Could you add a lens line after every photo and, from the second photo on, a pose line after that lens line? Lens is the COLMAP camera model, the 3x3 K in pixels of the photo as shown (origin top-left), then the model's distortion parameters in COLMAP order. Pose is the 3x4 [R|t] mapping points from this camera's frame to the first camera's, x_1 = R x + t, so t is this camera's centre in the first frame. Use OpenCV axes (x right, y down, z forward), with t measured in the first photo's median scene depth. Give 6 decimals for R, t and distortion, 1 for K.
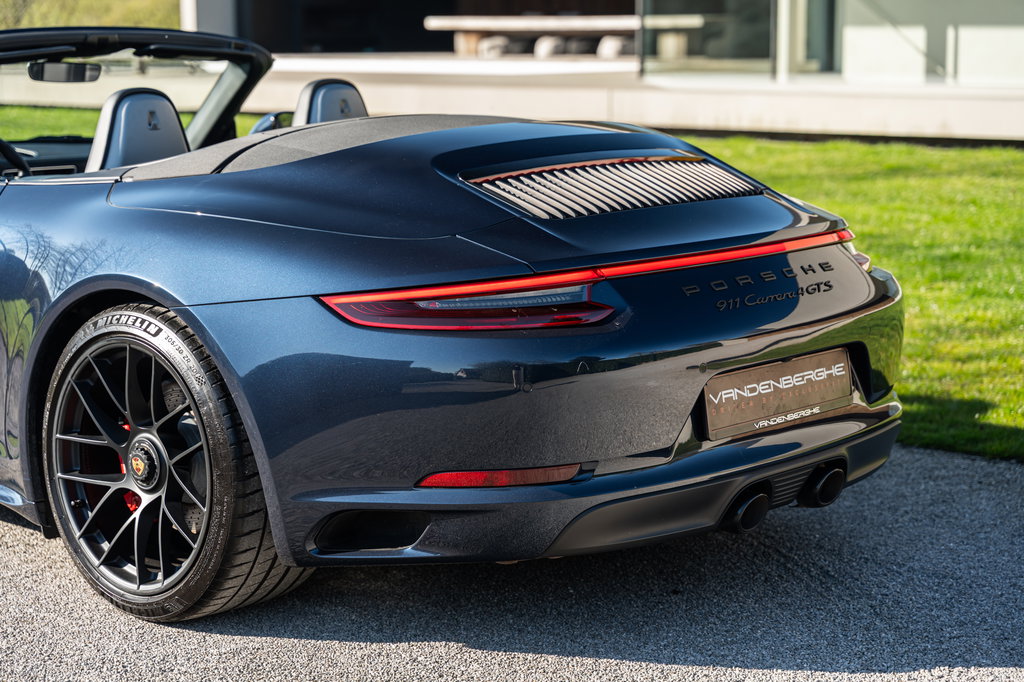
lens RADIAL K [[2049.5, 0, 504.6], [0, 2049.5, 330.4], [0, 0, 1]] dist [-0.056195, 0.000000]
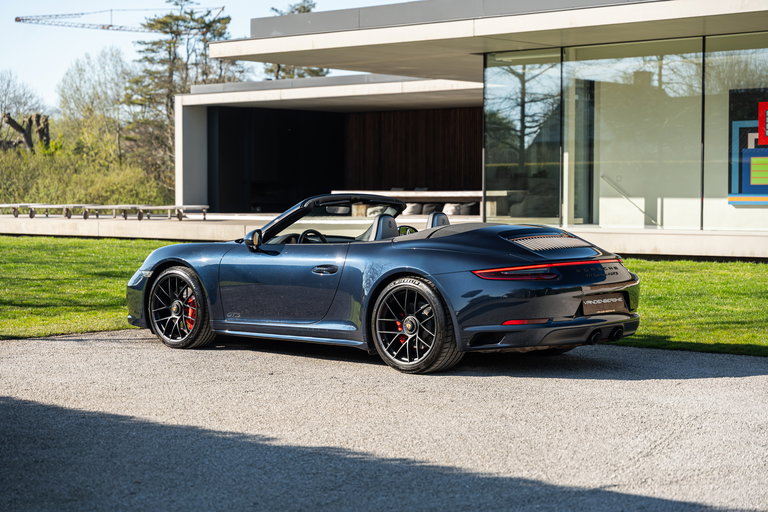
lens RADIAL K [[1537.1, 0, 381.3], [0, 1537.1, 255.4], [0, 0, 1]] dist [-0.056195, 0.000000]
pose [[0.999479, 0.005786, 0.031768, -0.294006], [-0.002287, 0.994031, -0.109078, 0.216911], [-0.032210, 0.108949, 0.993525, -1.416520]]
